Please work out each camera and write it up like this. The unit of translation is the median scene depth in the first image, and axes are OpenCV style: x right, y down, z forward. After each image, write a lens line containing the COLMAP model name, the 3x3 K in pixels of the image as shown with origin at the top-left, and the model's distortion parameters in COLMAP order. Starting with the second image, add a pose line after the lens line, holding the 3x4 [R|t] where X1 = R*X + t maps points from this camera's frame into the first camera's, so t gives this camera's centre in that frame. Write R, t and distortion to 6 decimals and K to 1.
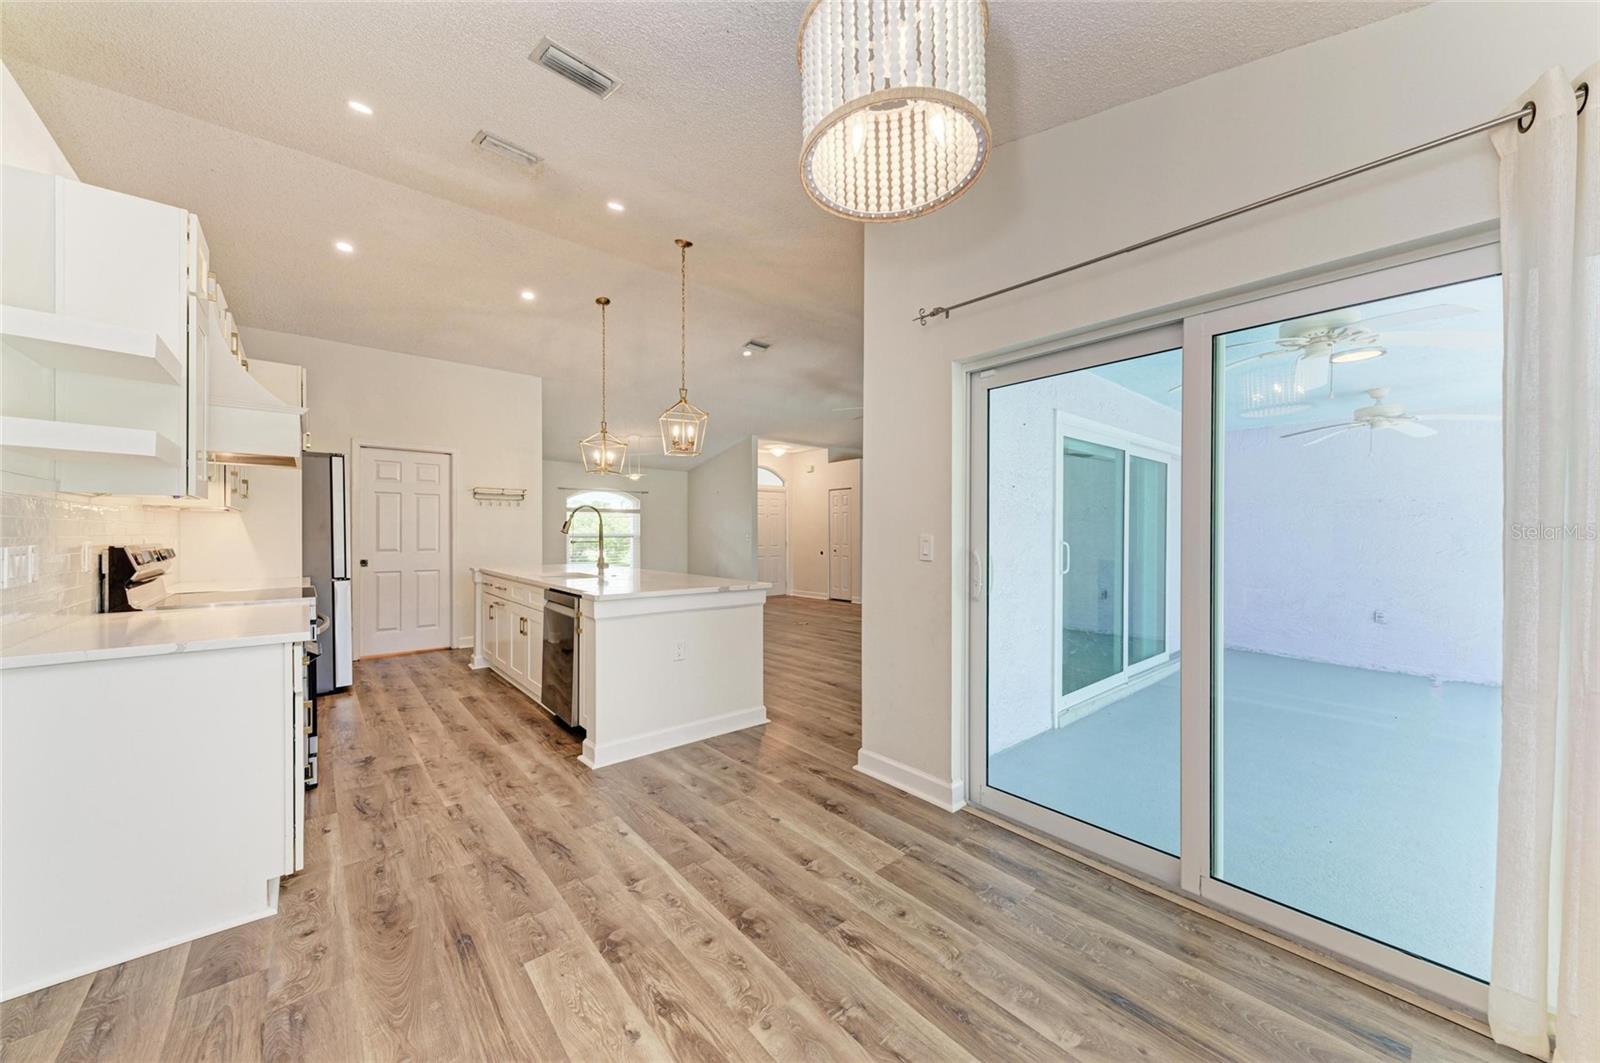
lens RADIAL K [[559.4, 0, 802.3], [0, 559.4, 533.0], [0, 0, 1]] dist [0.007945, -0.000823]
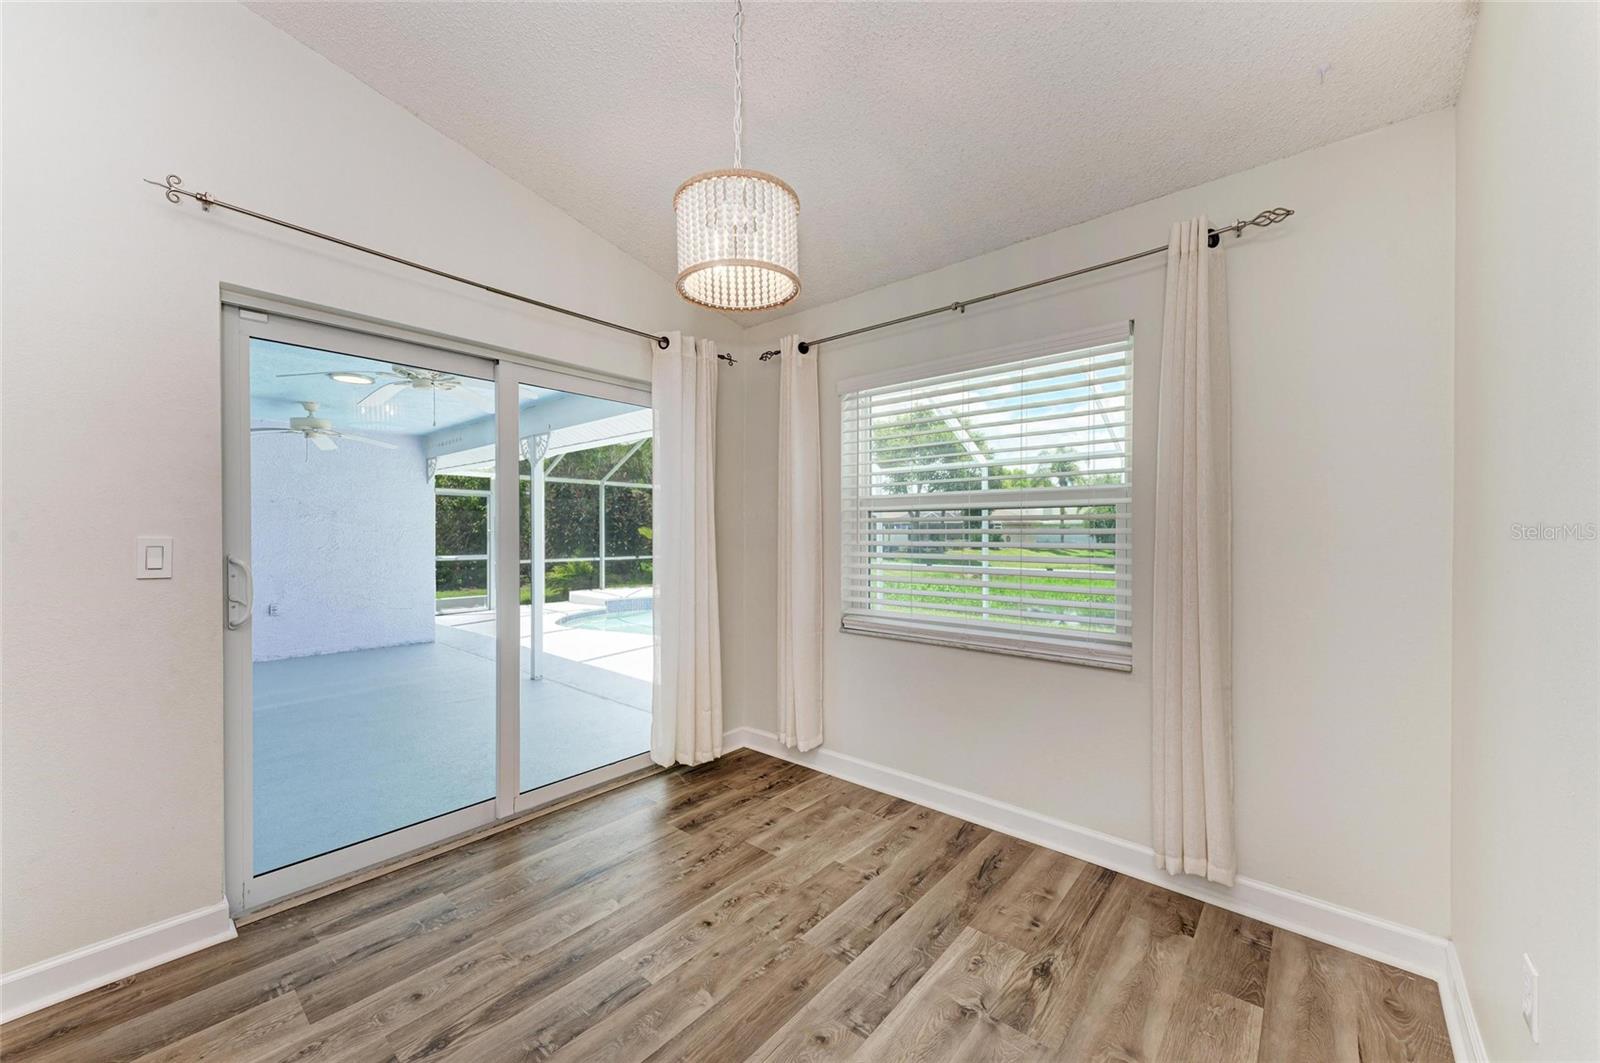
lens RADIAL K [[621.7, 0, 776.9], [0, 621.7, 529.8], [0, 0, 1]] dist [0.010232, -0.001914]
pose [[-0.121789, 0.000626, 0.992556, -0.898442], [0.001993, 0.999998, -0.000387, -0.004223], [-0.992554, 0.001931, -0.121790, 0.661169]]
